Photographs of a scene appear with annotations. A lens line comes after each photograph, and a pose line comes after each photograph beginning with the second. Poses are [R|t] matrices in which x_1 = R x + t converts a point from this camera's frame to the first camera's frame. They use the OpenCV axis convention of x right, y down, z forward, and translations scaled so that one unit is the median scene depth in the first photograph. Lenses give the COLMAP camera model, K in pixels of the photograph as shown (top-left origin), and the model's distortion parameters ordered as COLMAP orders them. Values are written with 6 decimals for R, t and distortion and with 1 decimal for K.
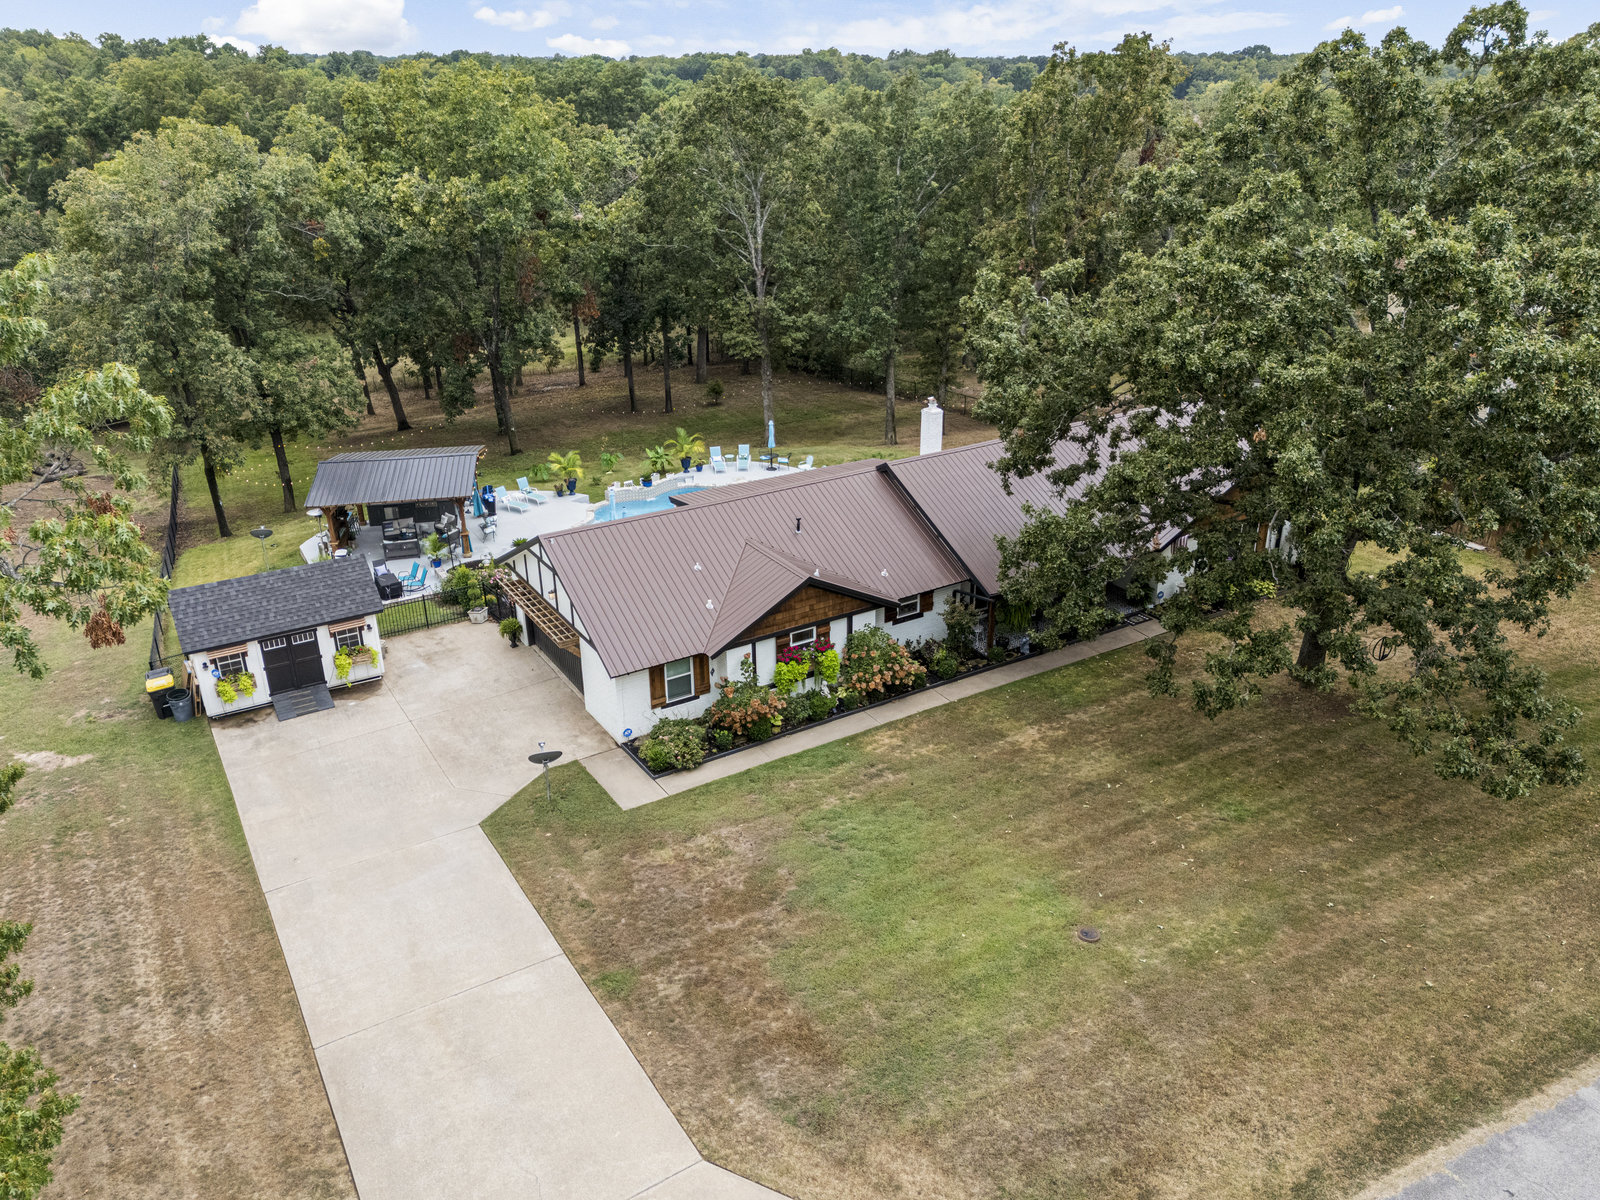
lens RADIAL K [[1174.9, 0, 800.0], [0, 1174.9, 600.0], [0, 0, 1]] dist [0.118803, -0.144748]
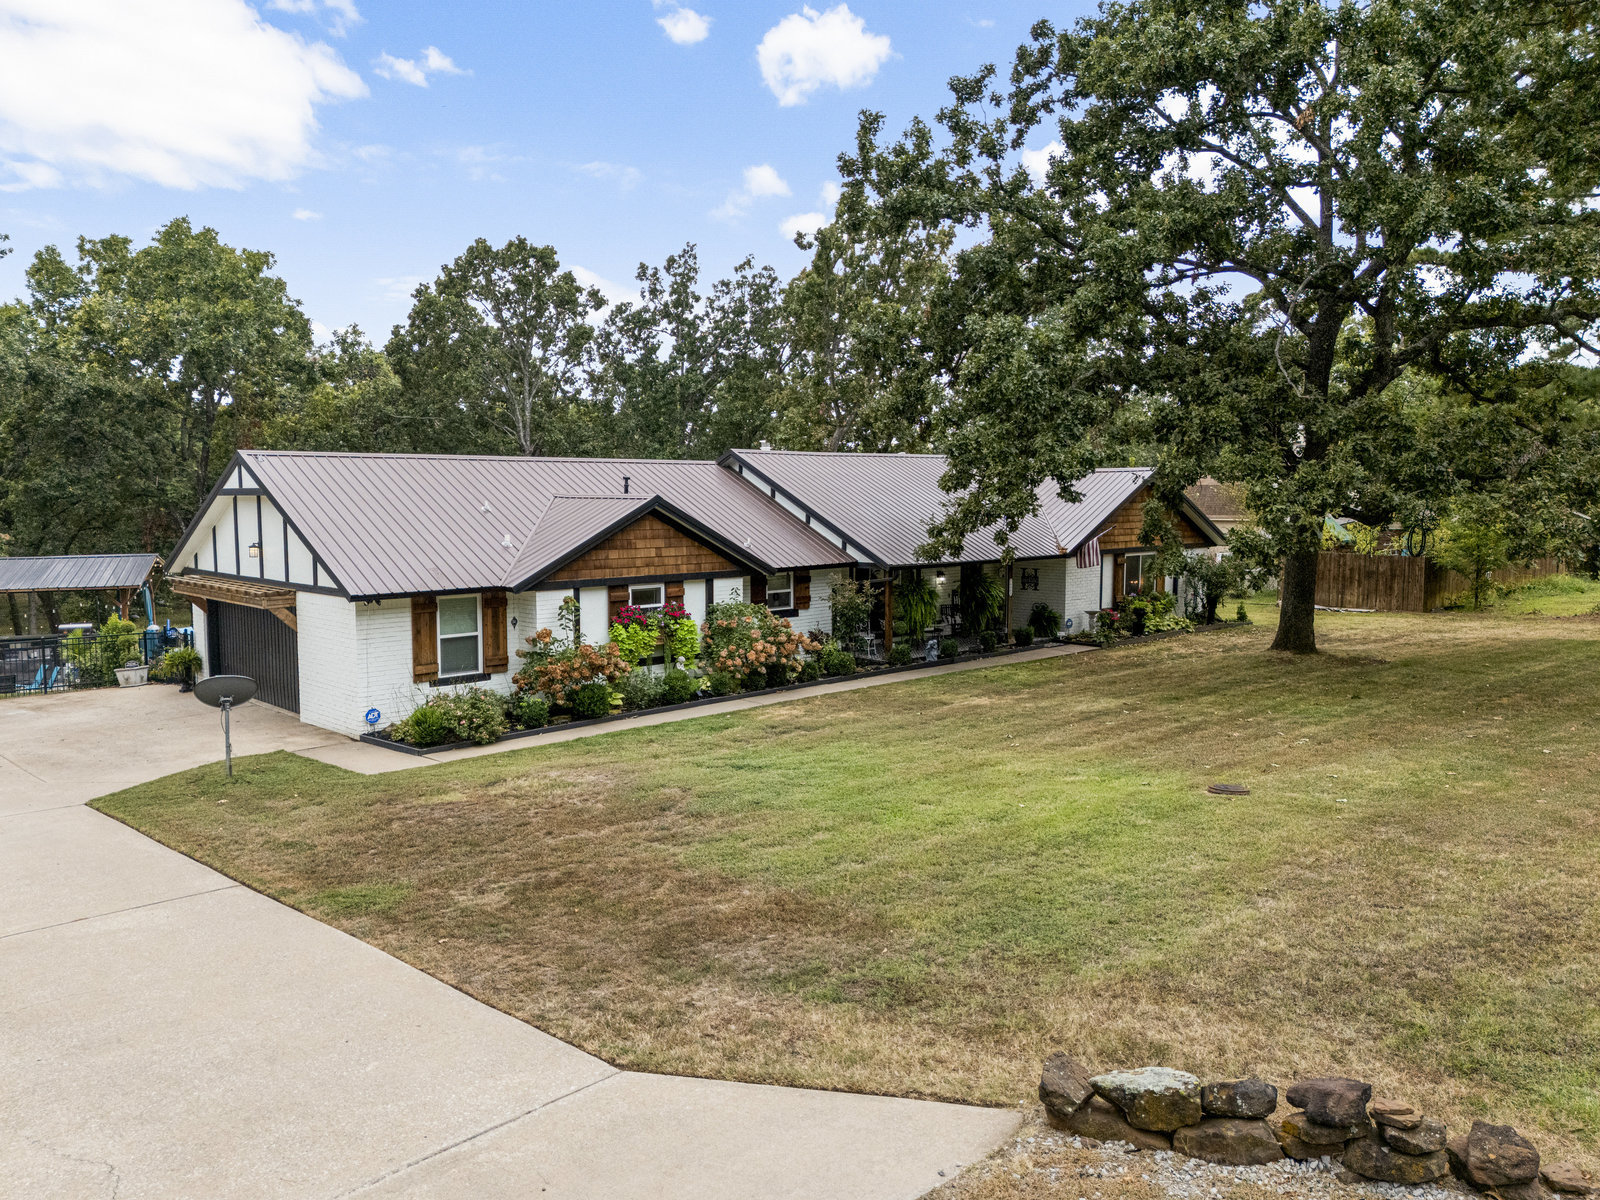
lens RADIAL K [[1178.3, 0, 800.0], [0, 1178.3, 600.0], [0, 0, 1]] dist [0.070399, -0.056921]
pose [[0.976169, -0.007105, 0.216894, -0.059420], [0.074035, 0.950405, -0.302074, 0.248319], [-0.203991, 0.310933, 0.928283, 0.339444]]
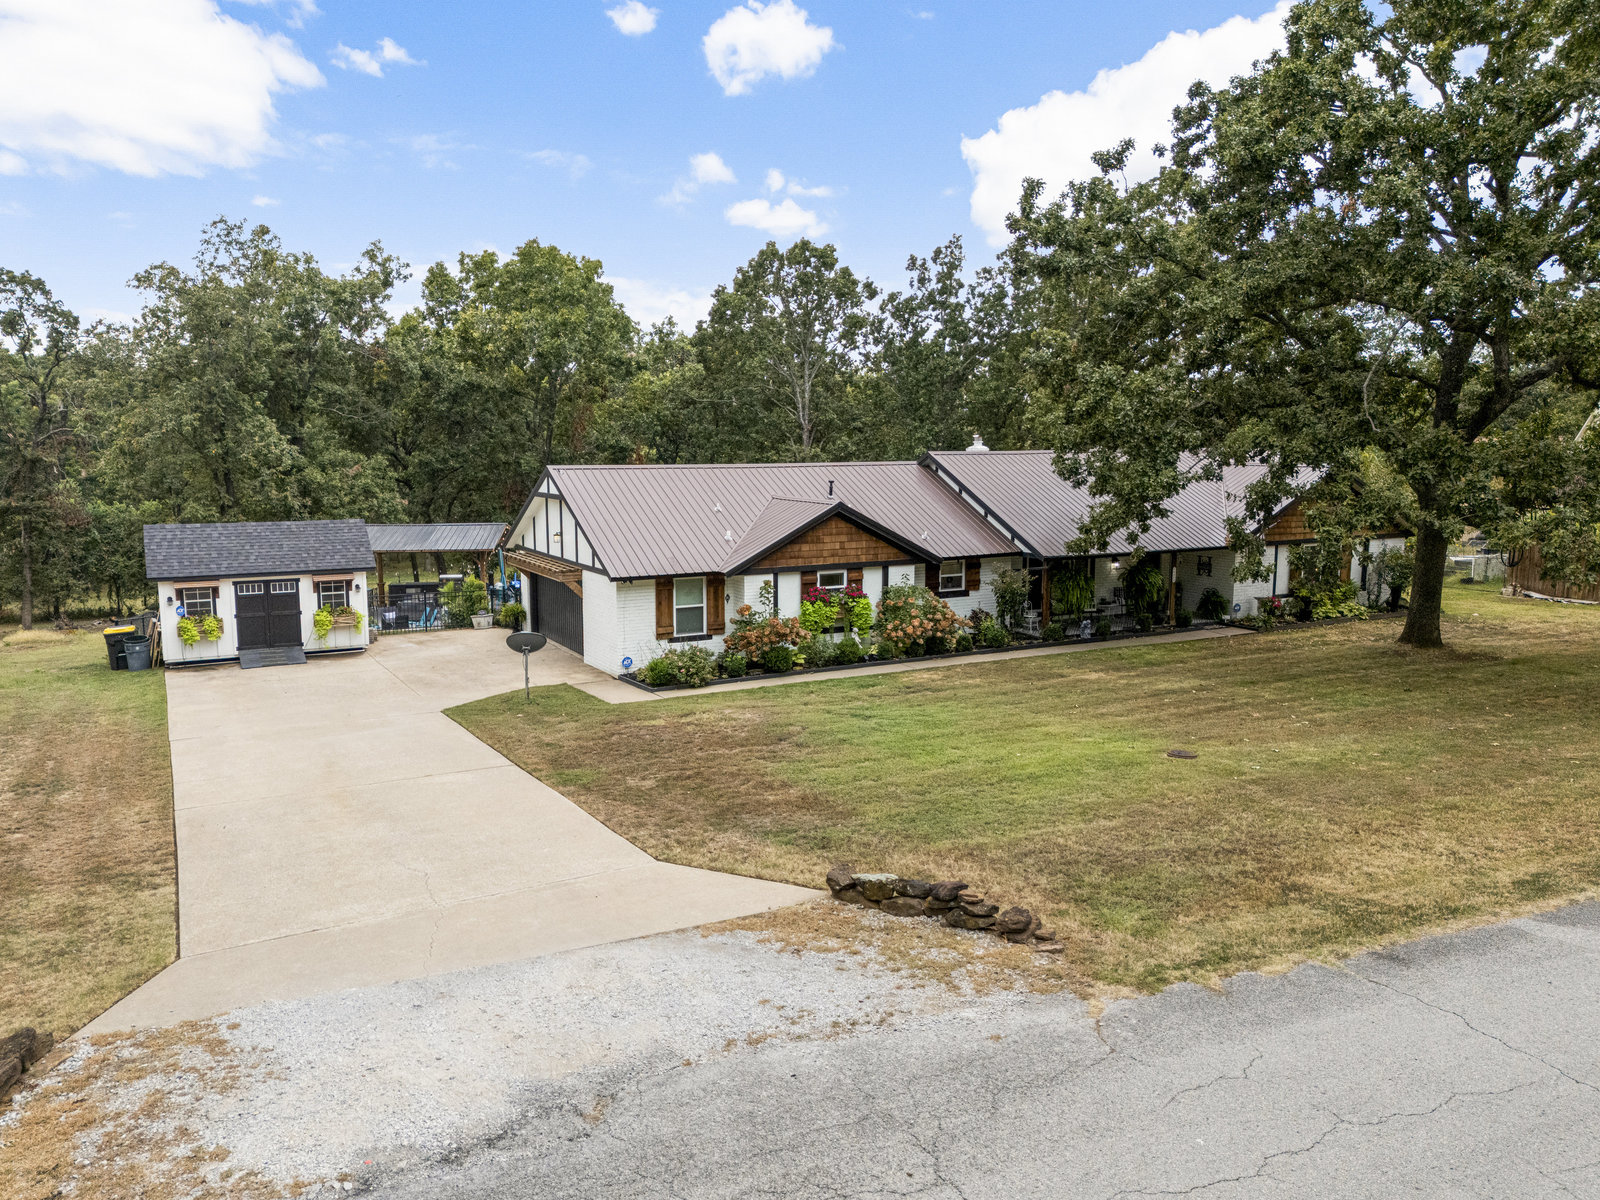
lens RADIAL K [[1162.6, 0, 800.0], [0, 1162.6, 600.0], [0, 0, 1]] dist [0.128243, -0.174933]
pose [[0.998780, 0.021233, -0.044585, 0.017795], [-0.032340, 0.963539, -0.265607, 0.279439], [0.037320, 0.266725, 0.963050, 0.157024]]
